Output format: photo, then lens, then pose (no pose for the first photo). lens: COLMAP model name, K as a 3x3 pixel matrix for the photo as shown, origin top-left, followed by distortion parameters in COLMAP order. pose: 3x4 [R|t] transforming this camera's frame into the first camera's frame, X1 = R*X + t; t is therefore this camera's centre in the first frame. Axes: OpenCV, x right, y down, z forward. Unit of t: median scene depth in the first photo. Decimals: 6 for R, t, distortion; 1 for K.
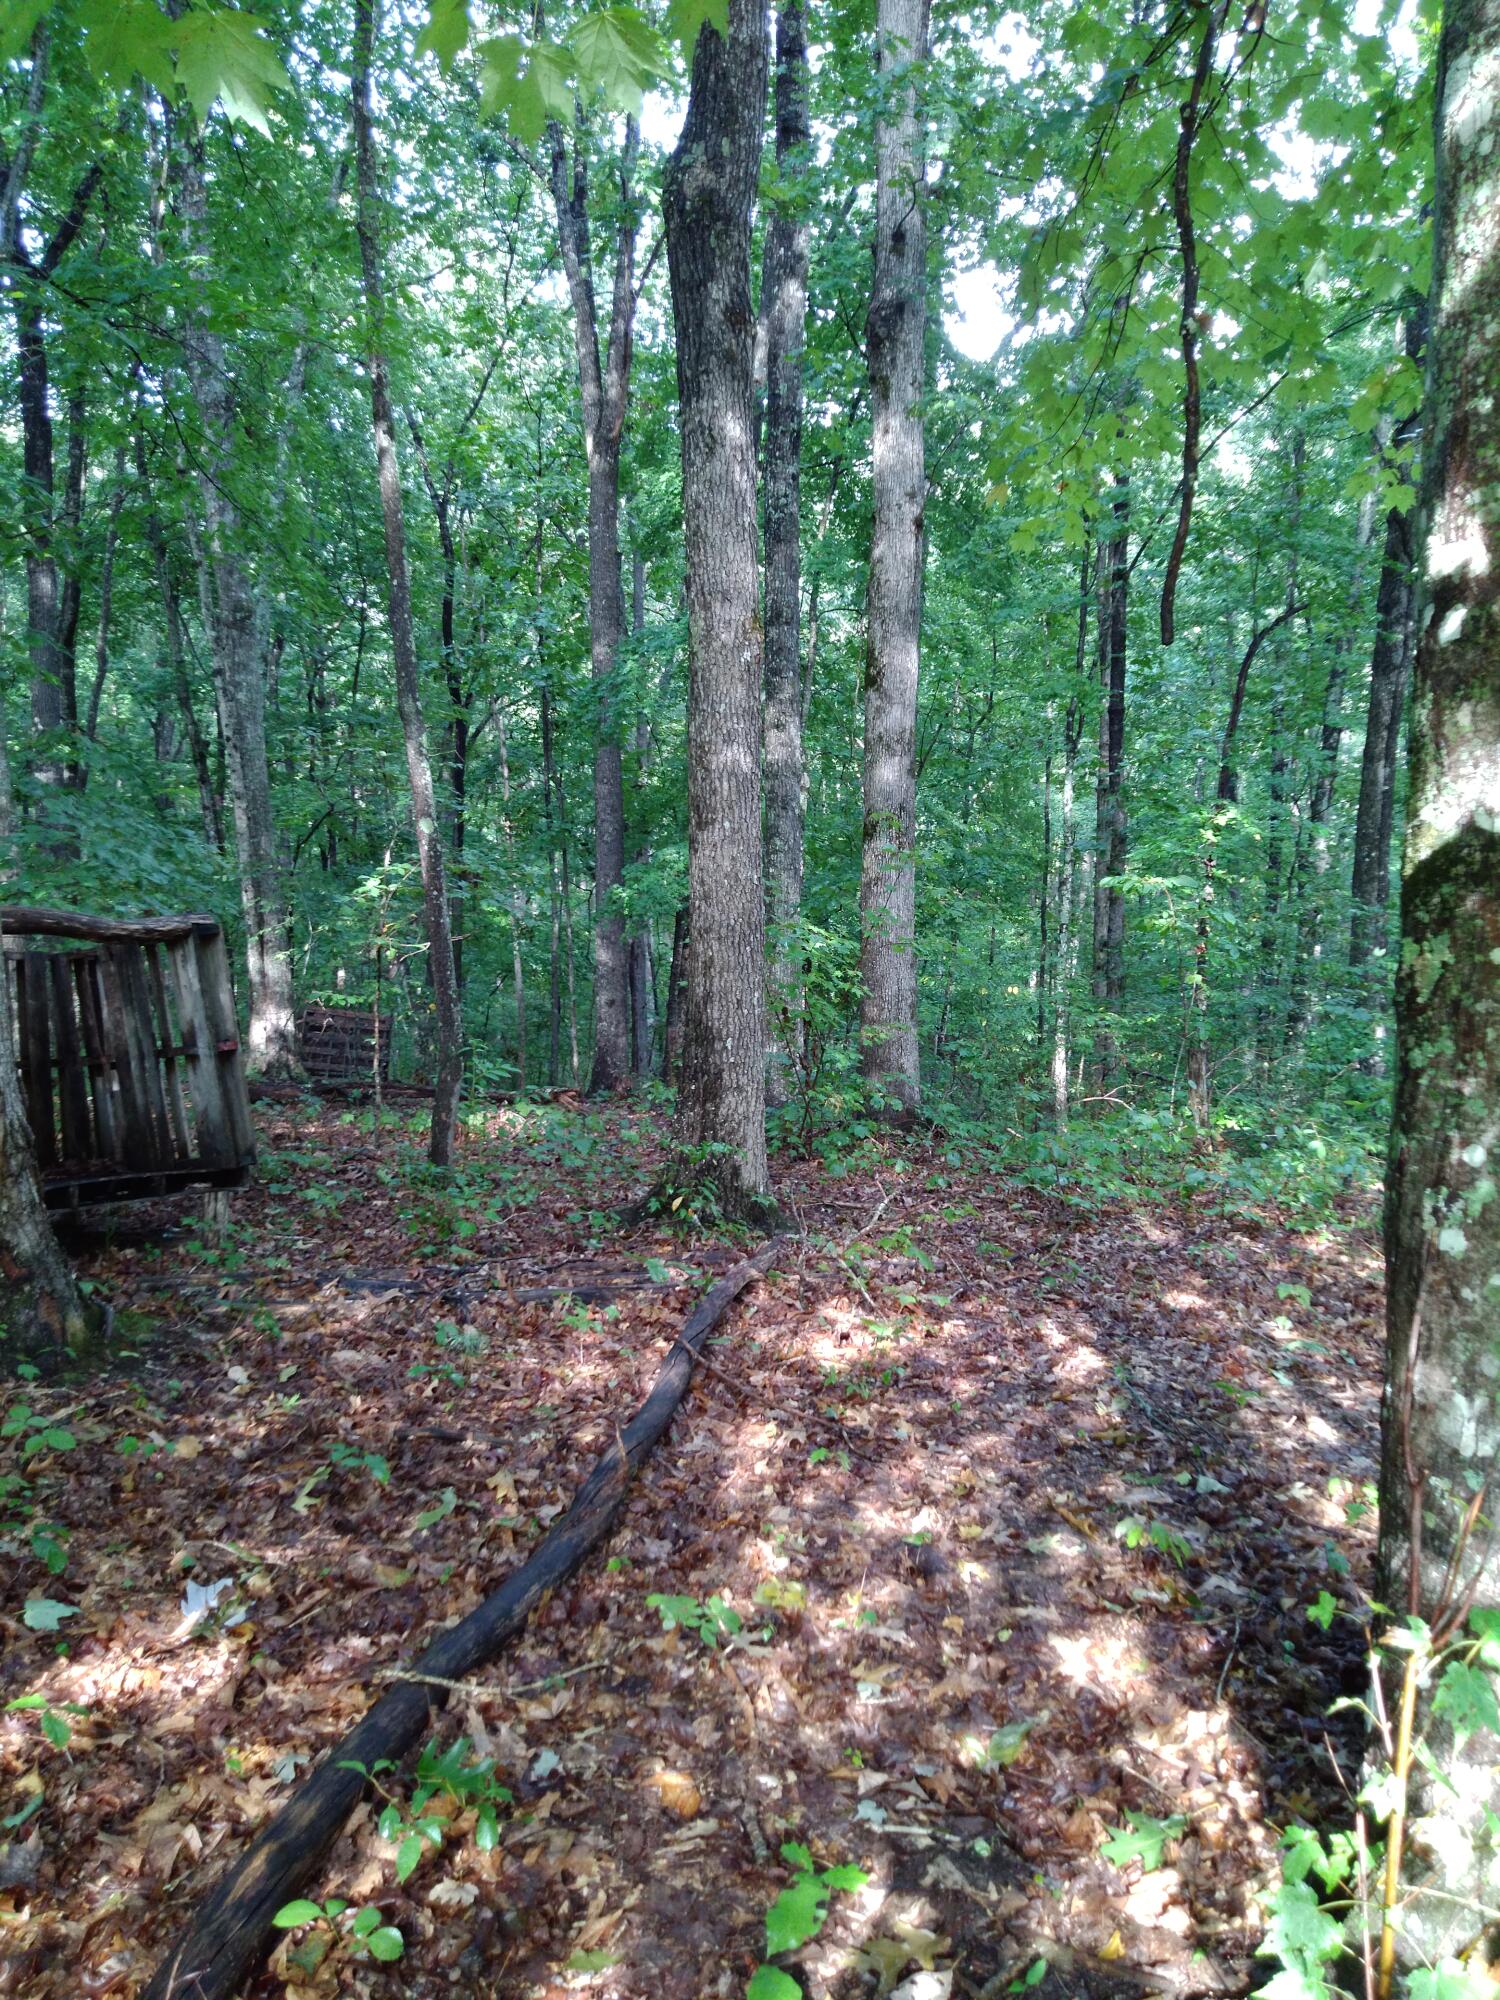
lens RADIAL K [[1444.3, 0, 765.2], [0, 1444.3, 989.2], [0, 0, 1]] dist [0.100995, -0.155110]
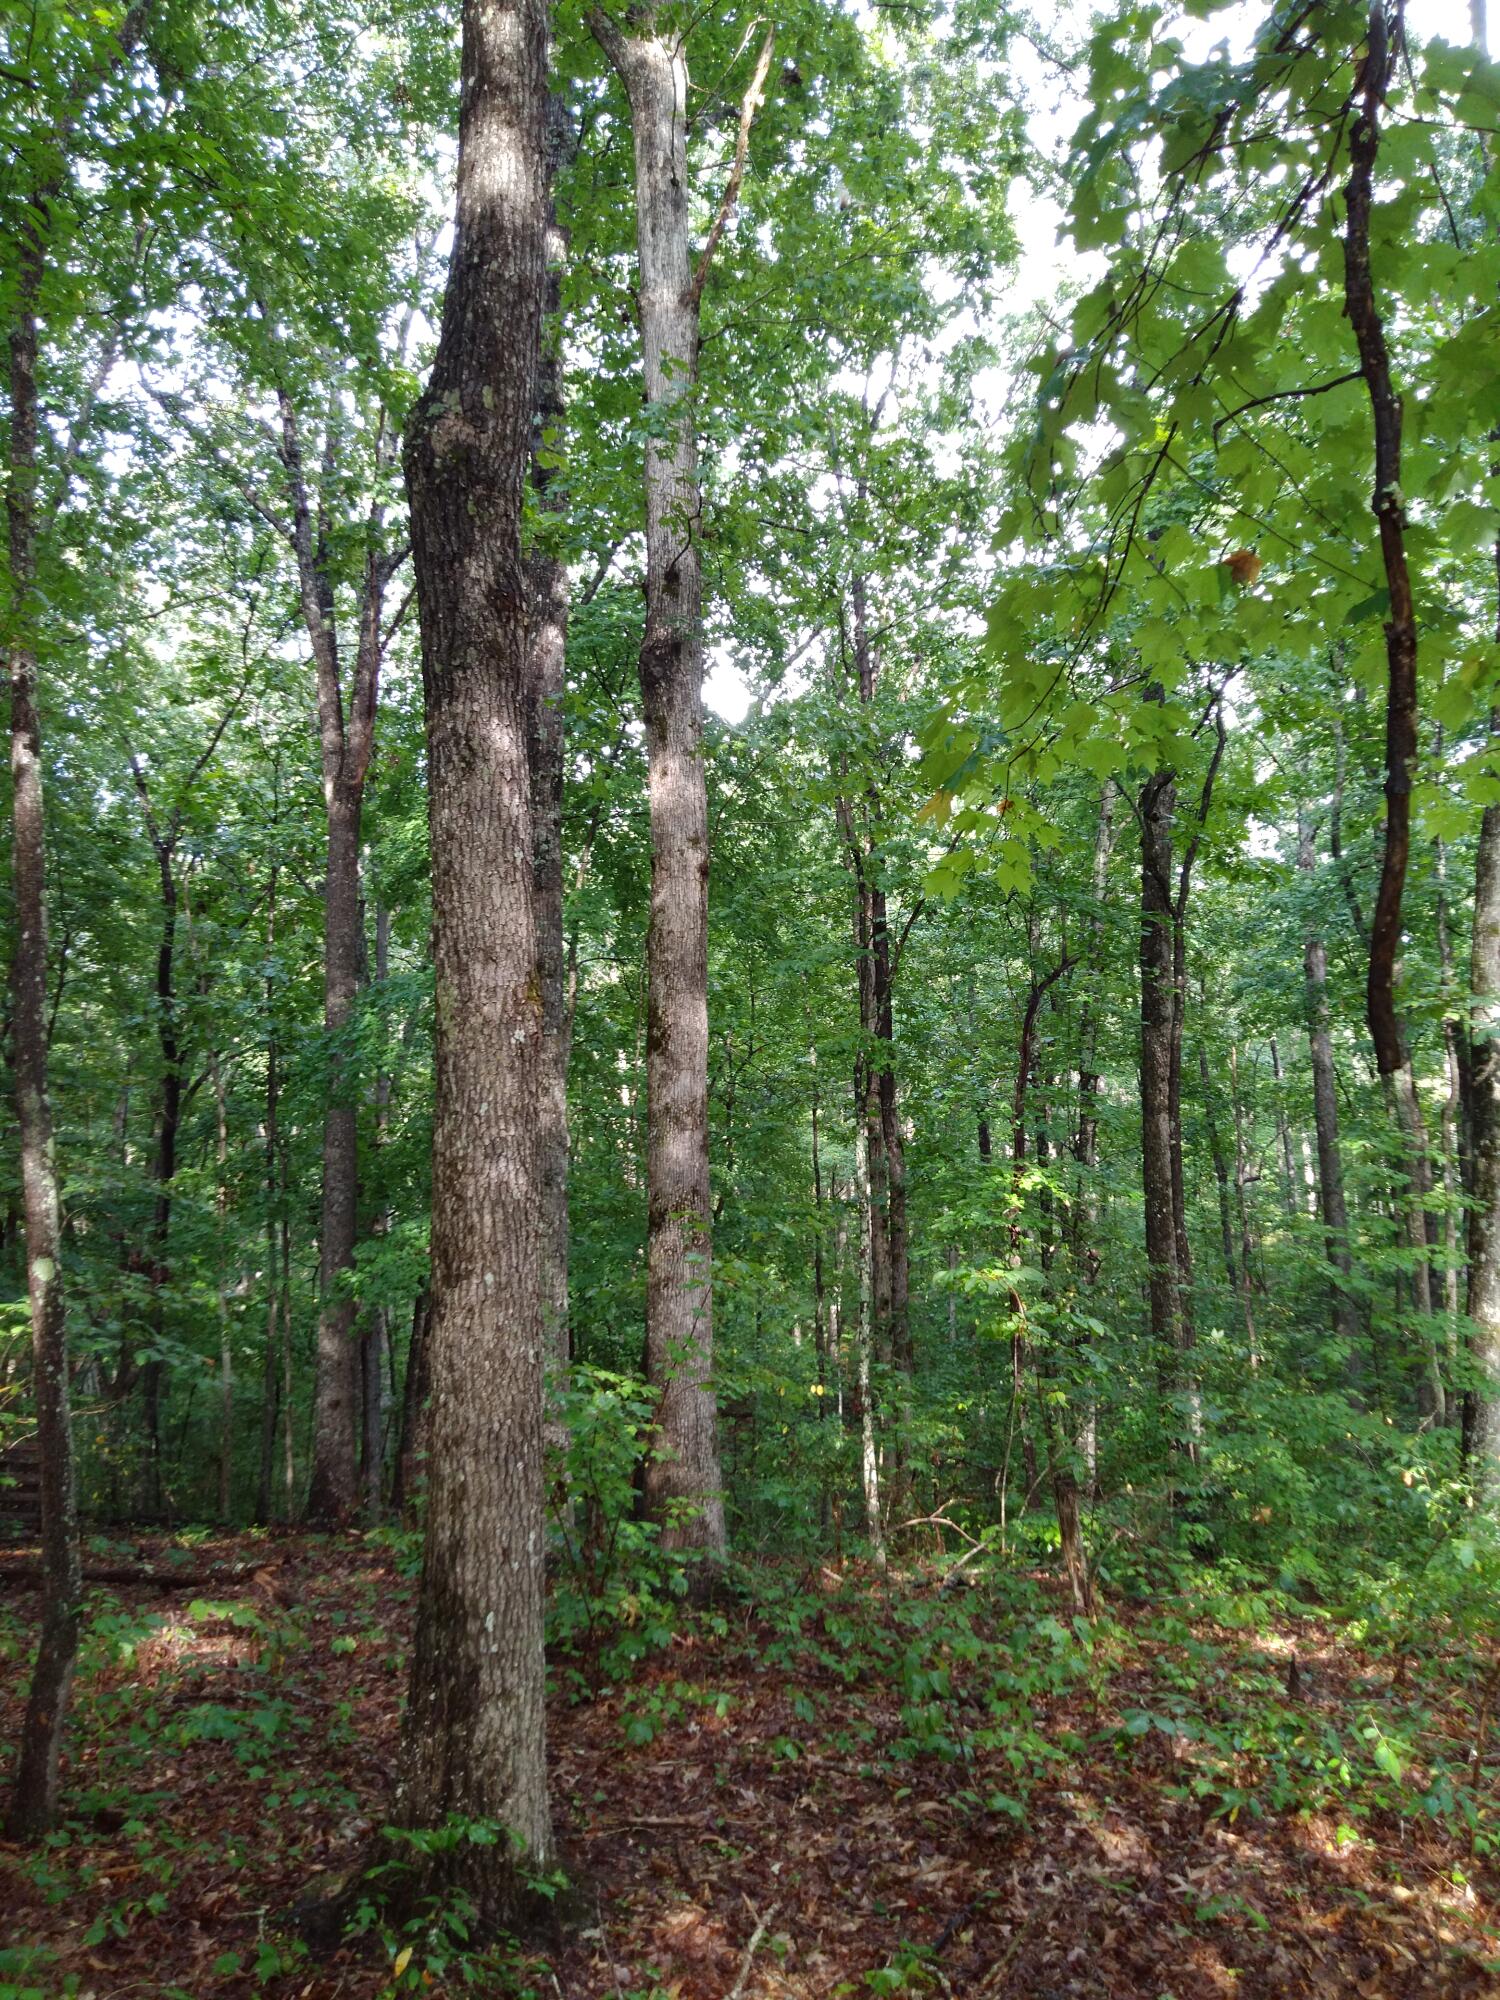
lens RADIAL K [[1444.3, 0, 765.2], [0, 1444.3, 989.2], [0, 0, 1]] dist [0.100995, -0.155110]
pose [[0.985225, -0.003508, 0.171230, -0.004318], [0.042761, 0.973164, -0.226105, -0.024168], [-0.165842, 0.230087, 0.958935, 0.082454]]
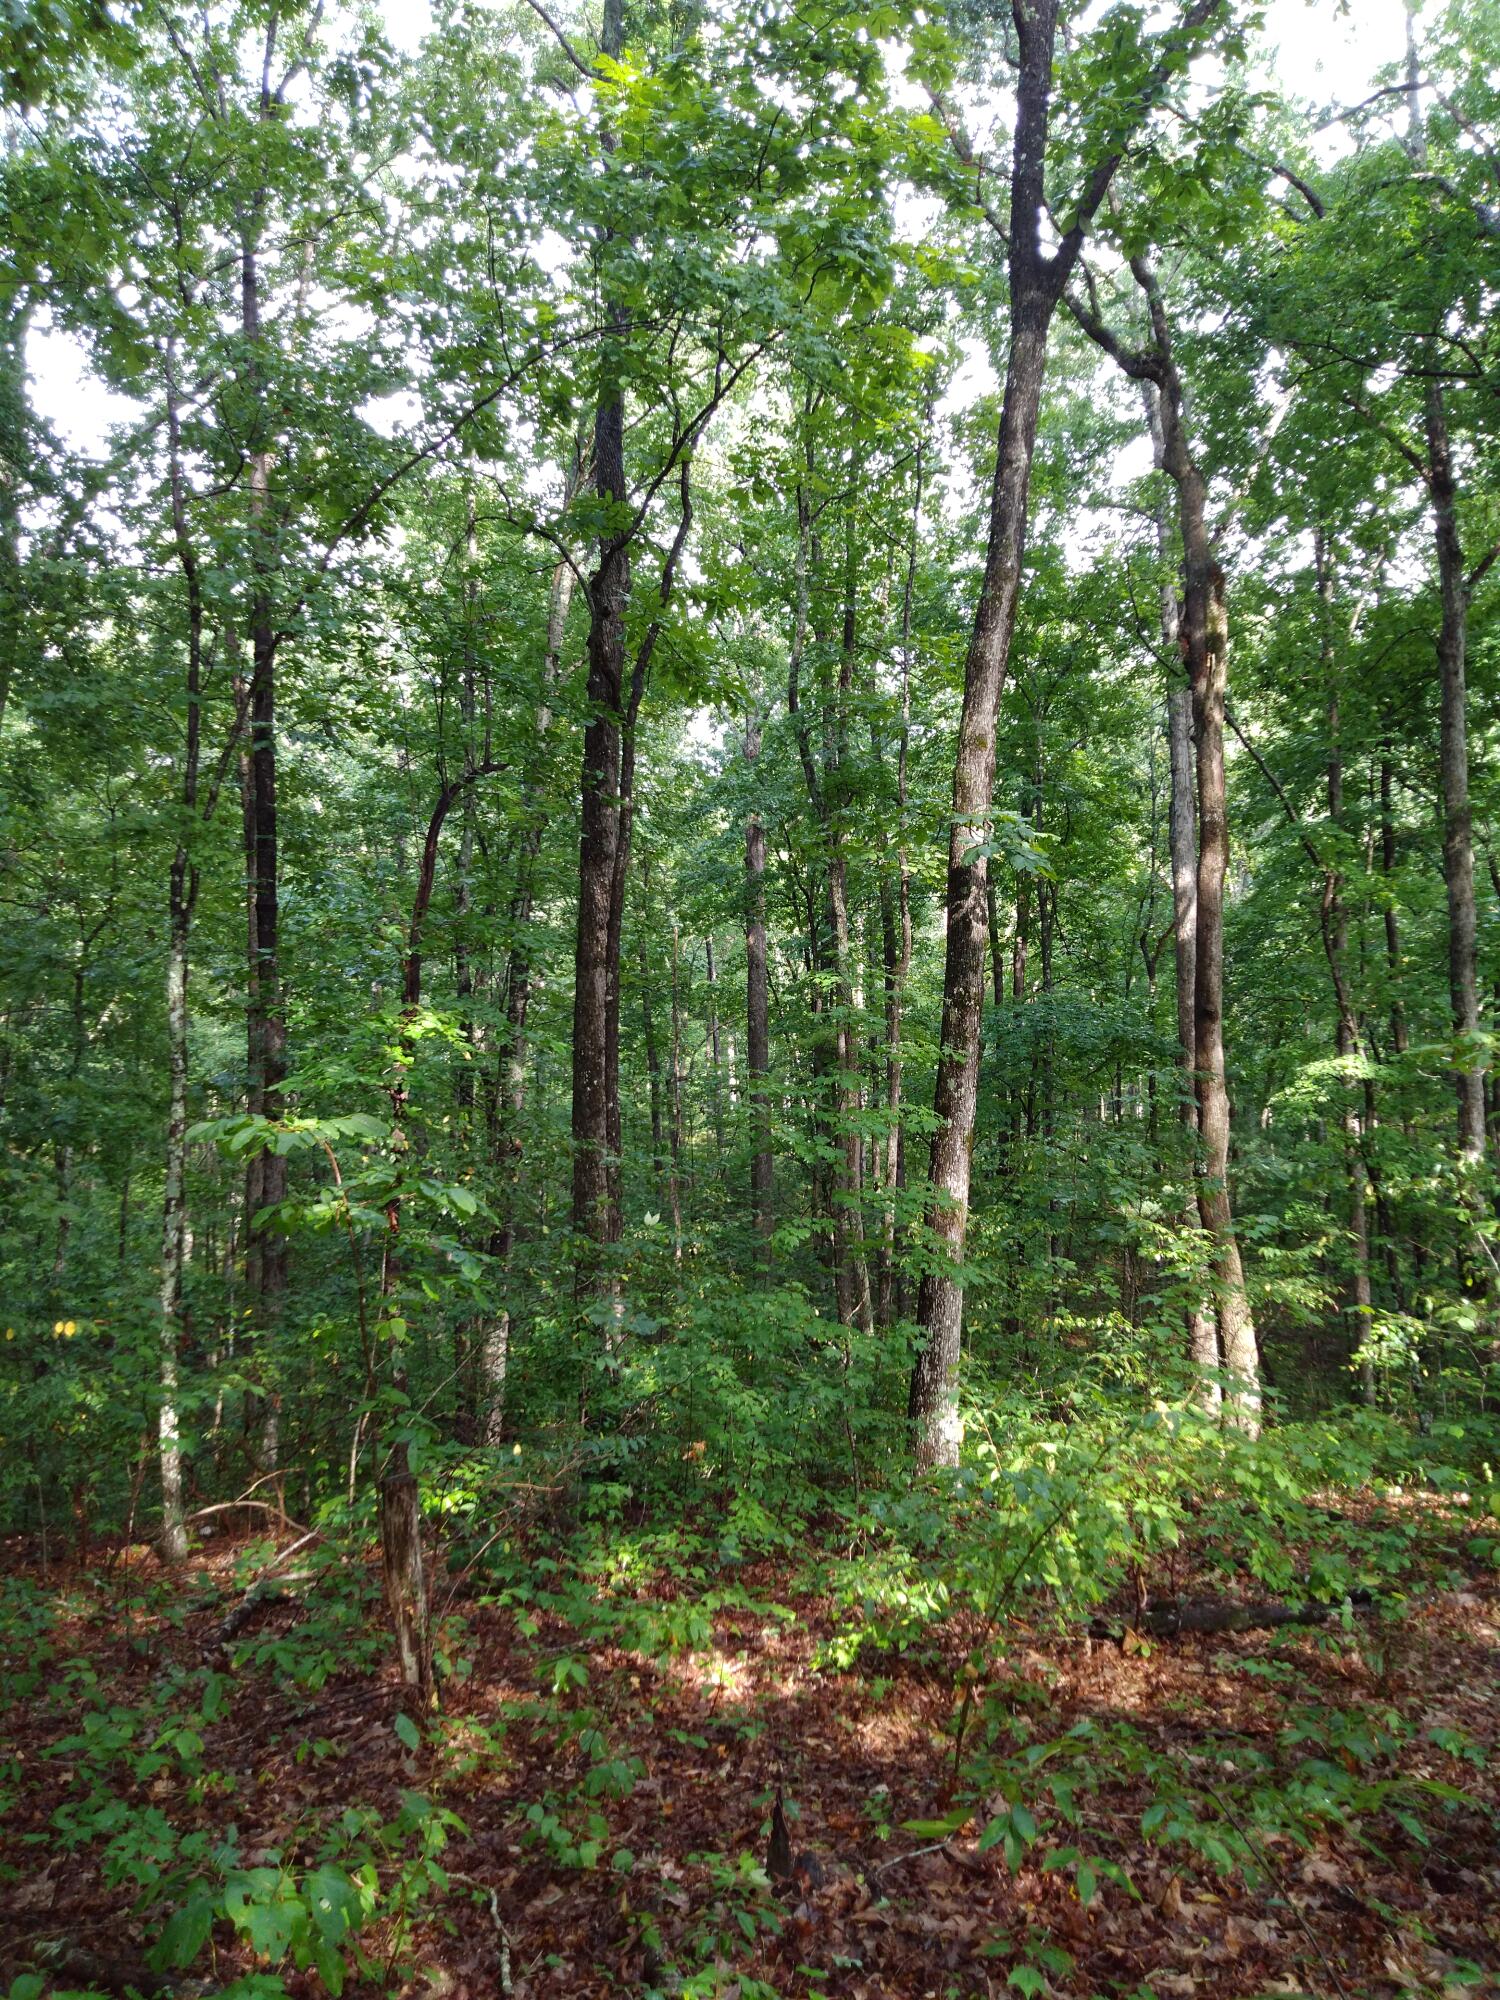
lens RADIAL K [[1444.3, 0, 765.2], [0, 1444.3, 989.2], [0, 0, 1]] dist [0.100995, -0.155110]
pose [[0.852524, 0.013599, 0.522511, 0.067993], [0.072656, 0.986873, -0.144230, -0.017932], [-0.517613, 0.160923, 0.840345, 0.237590]]
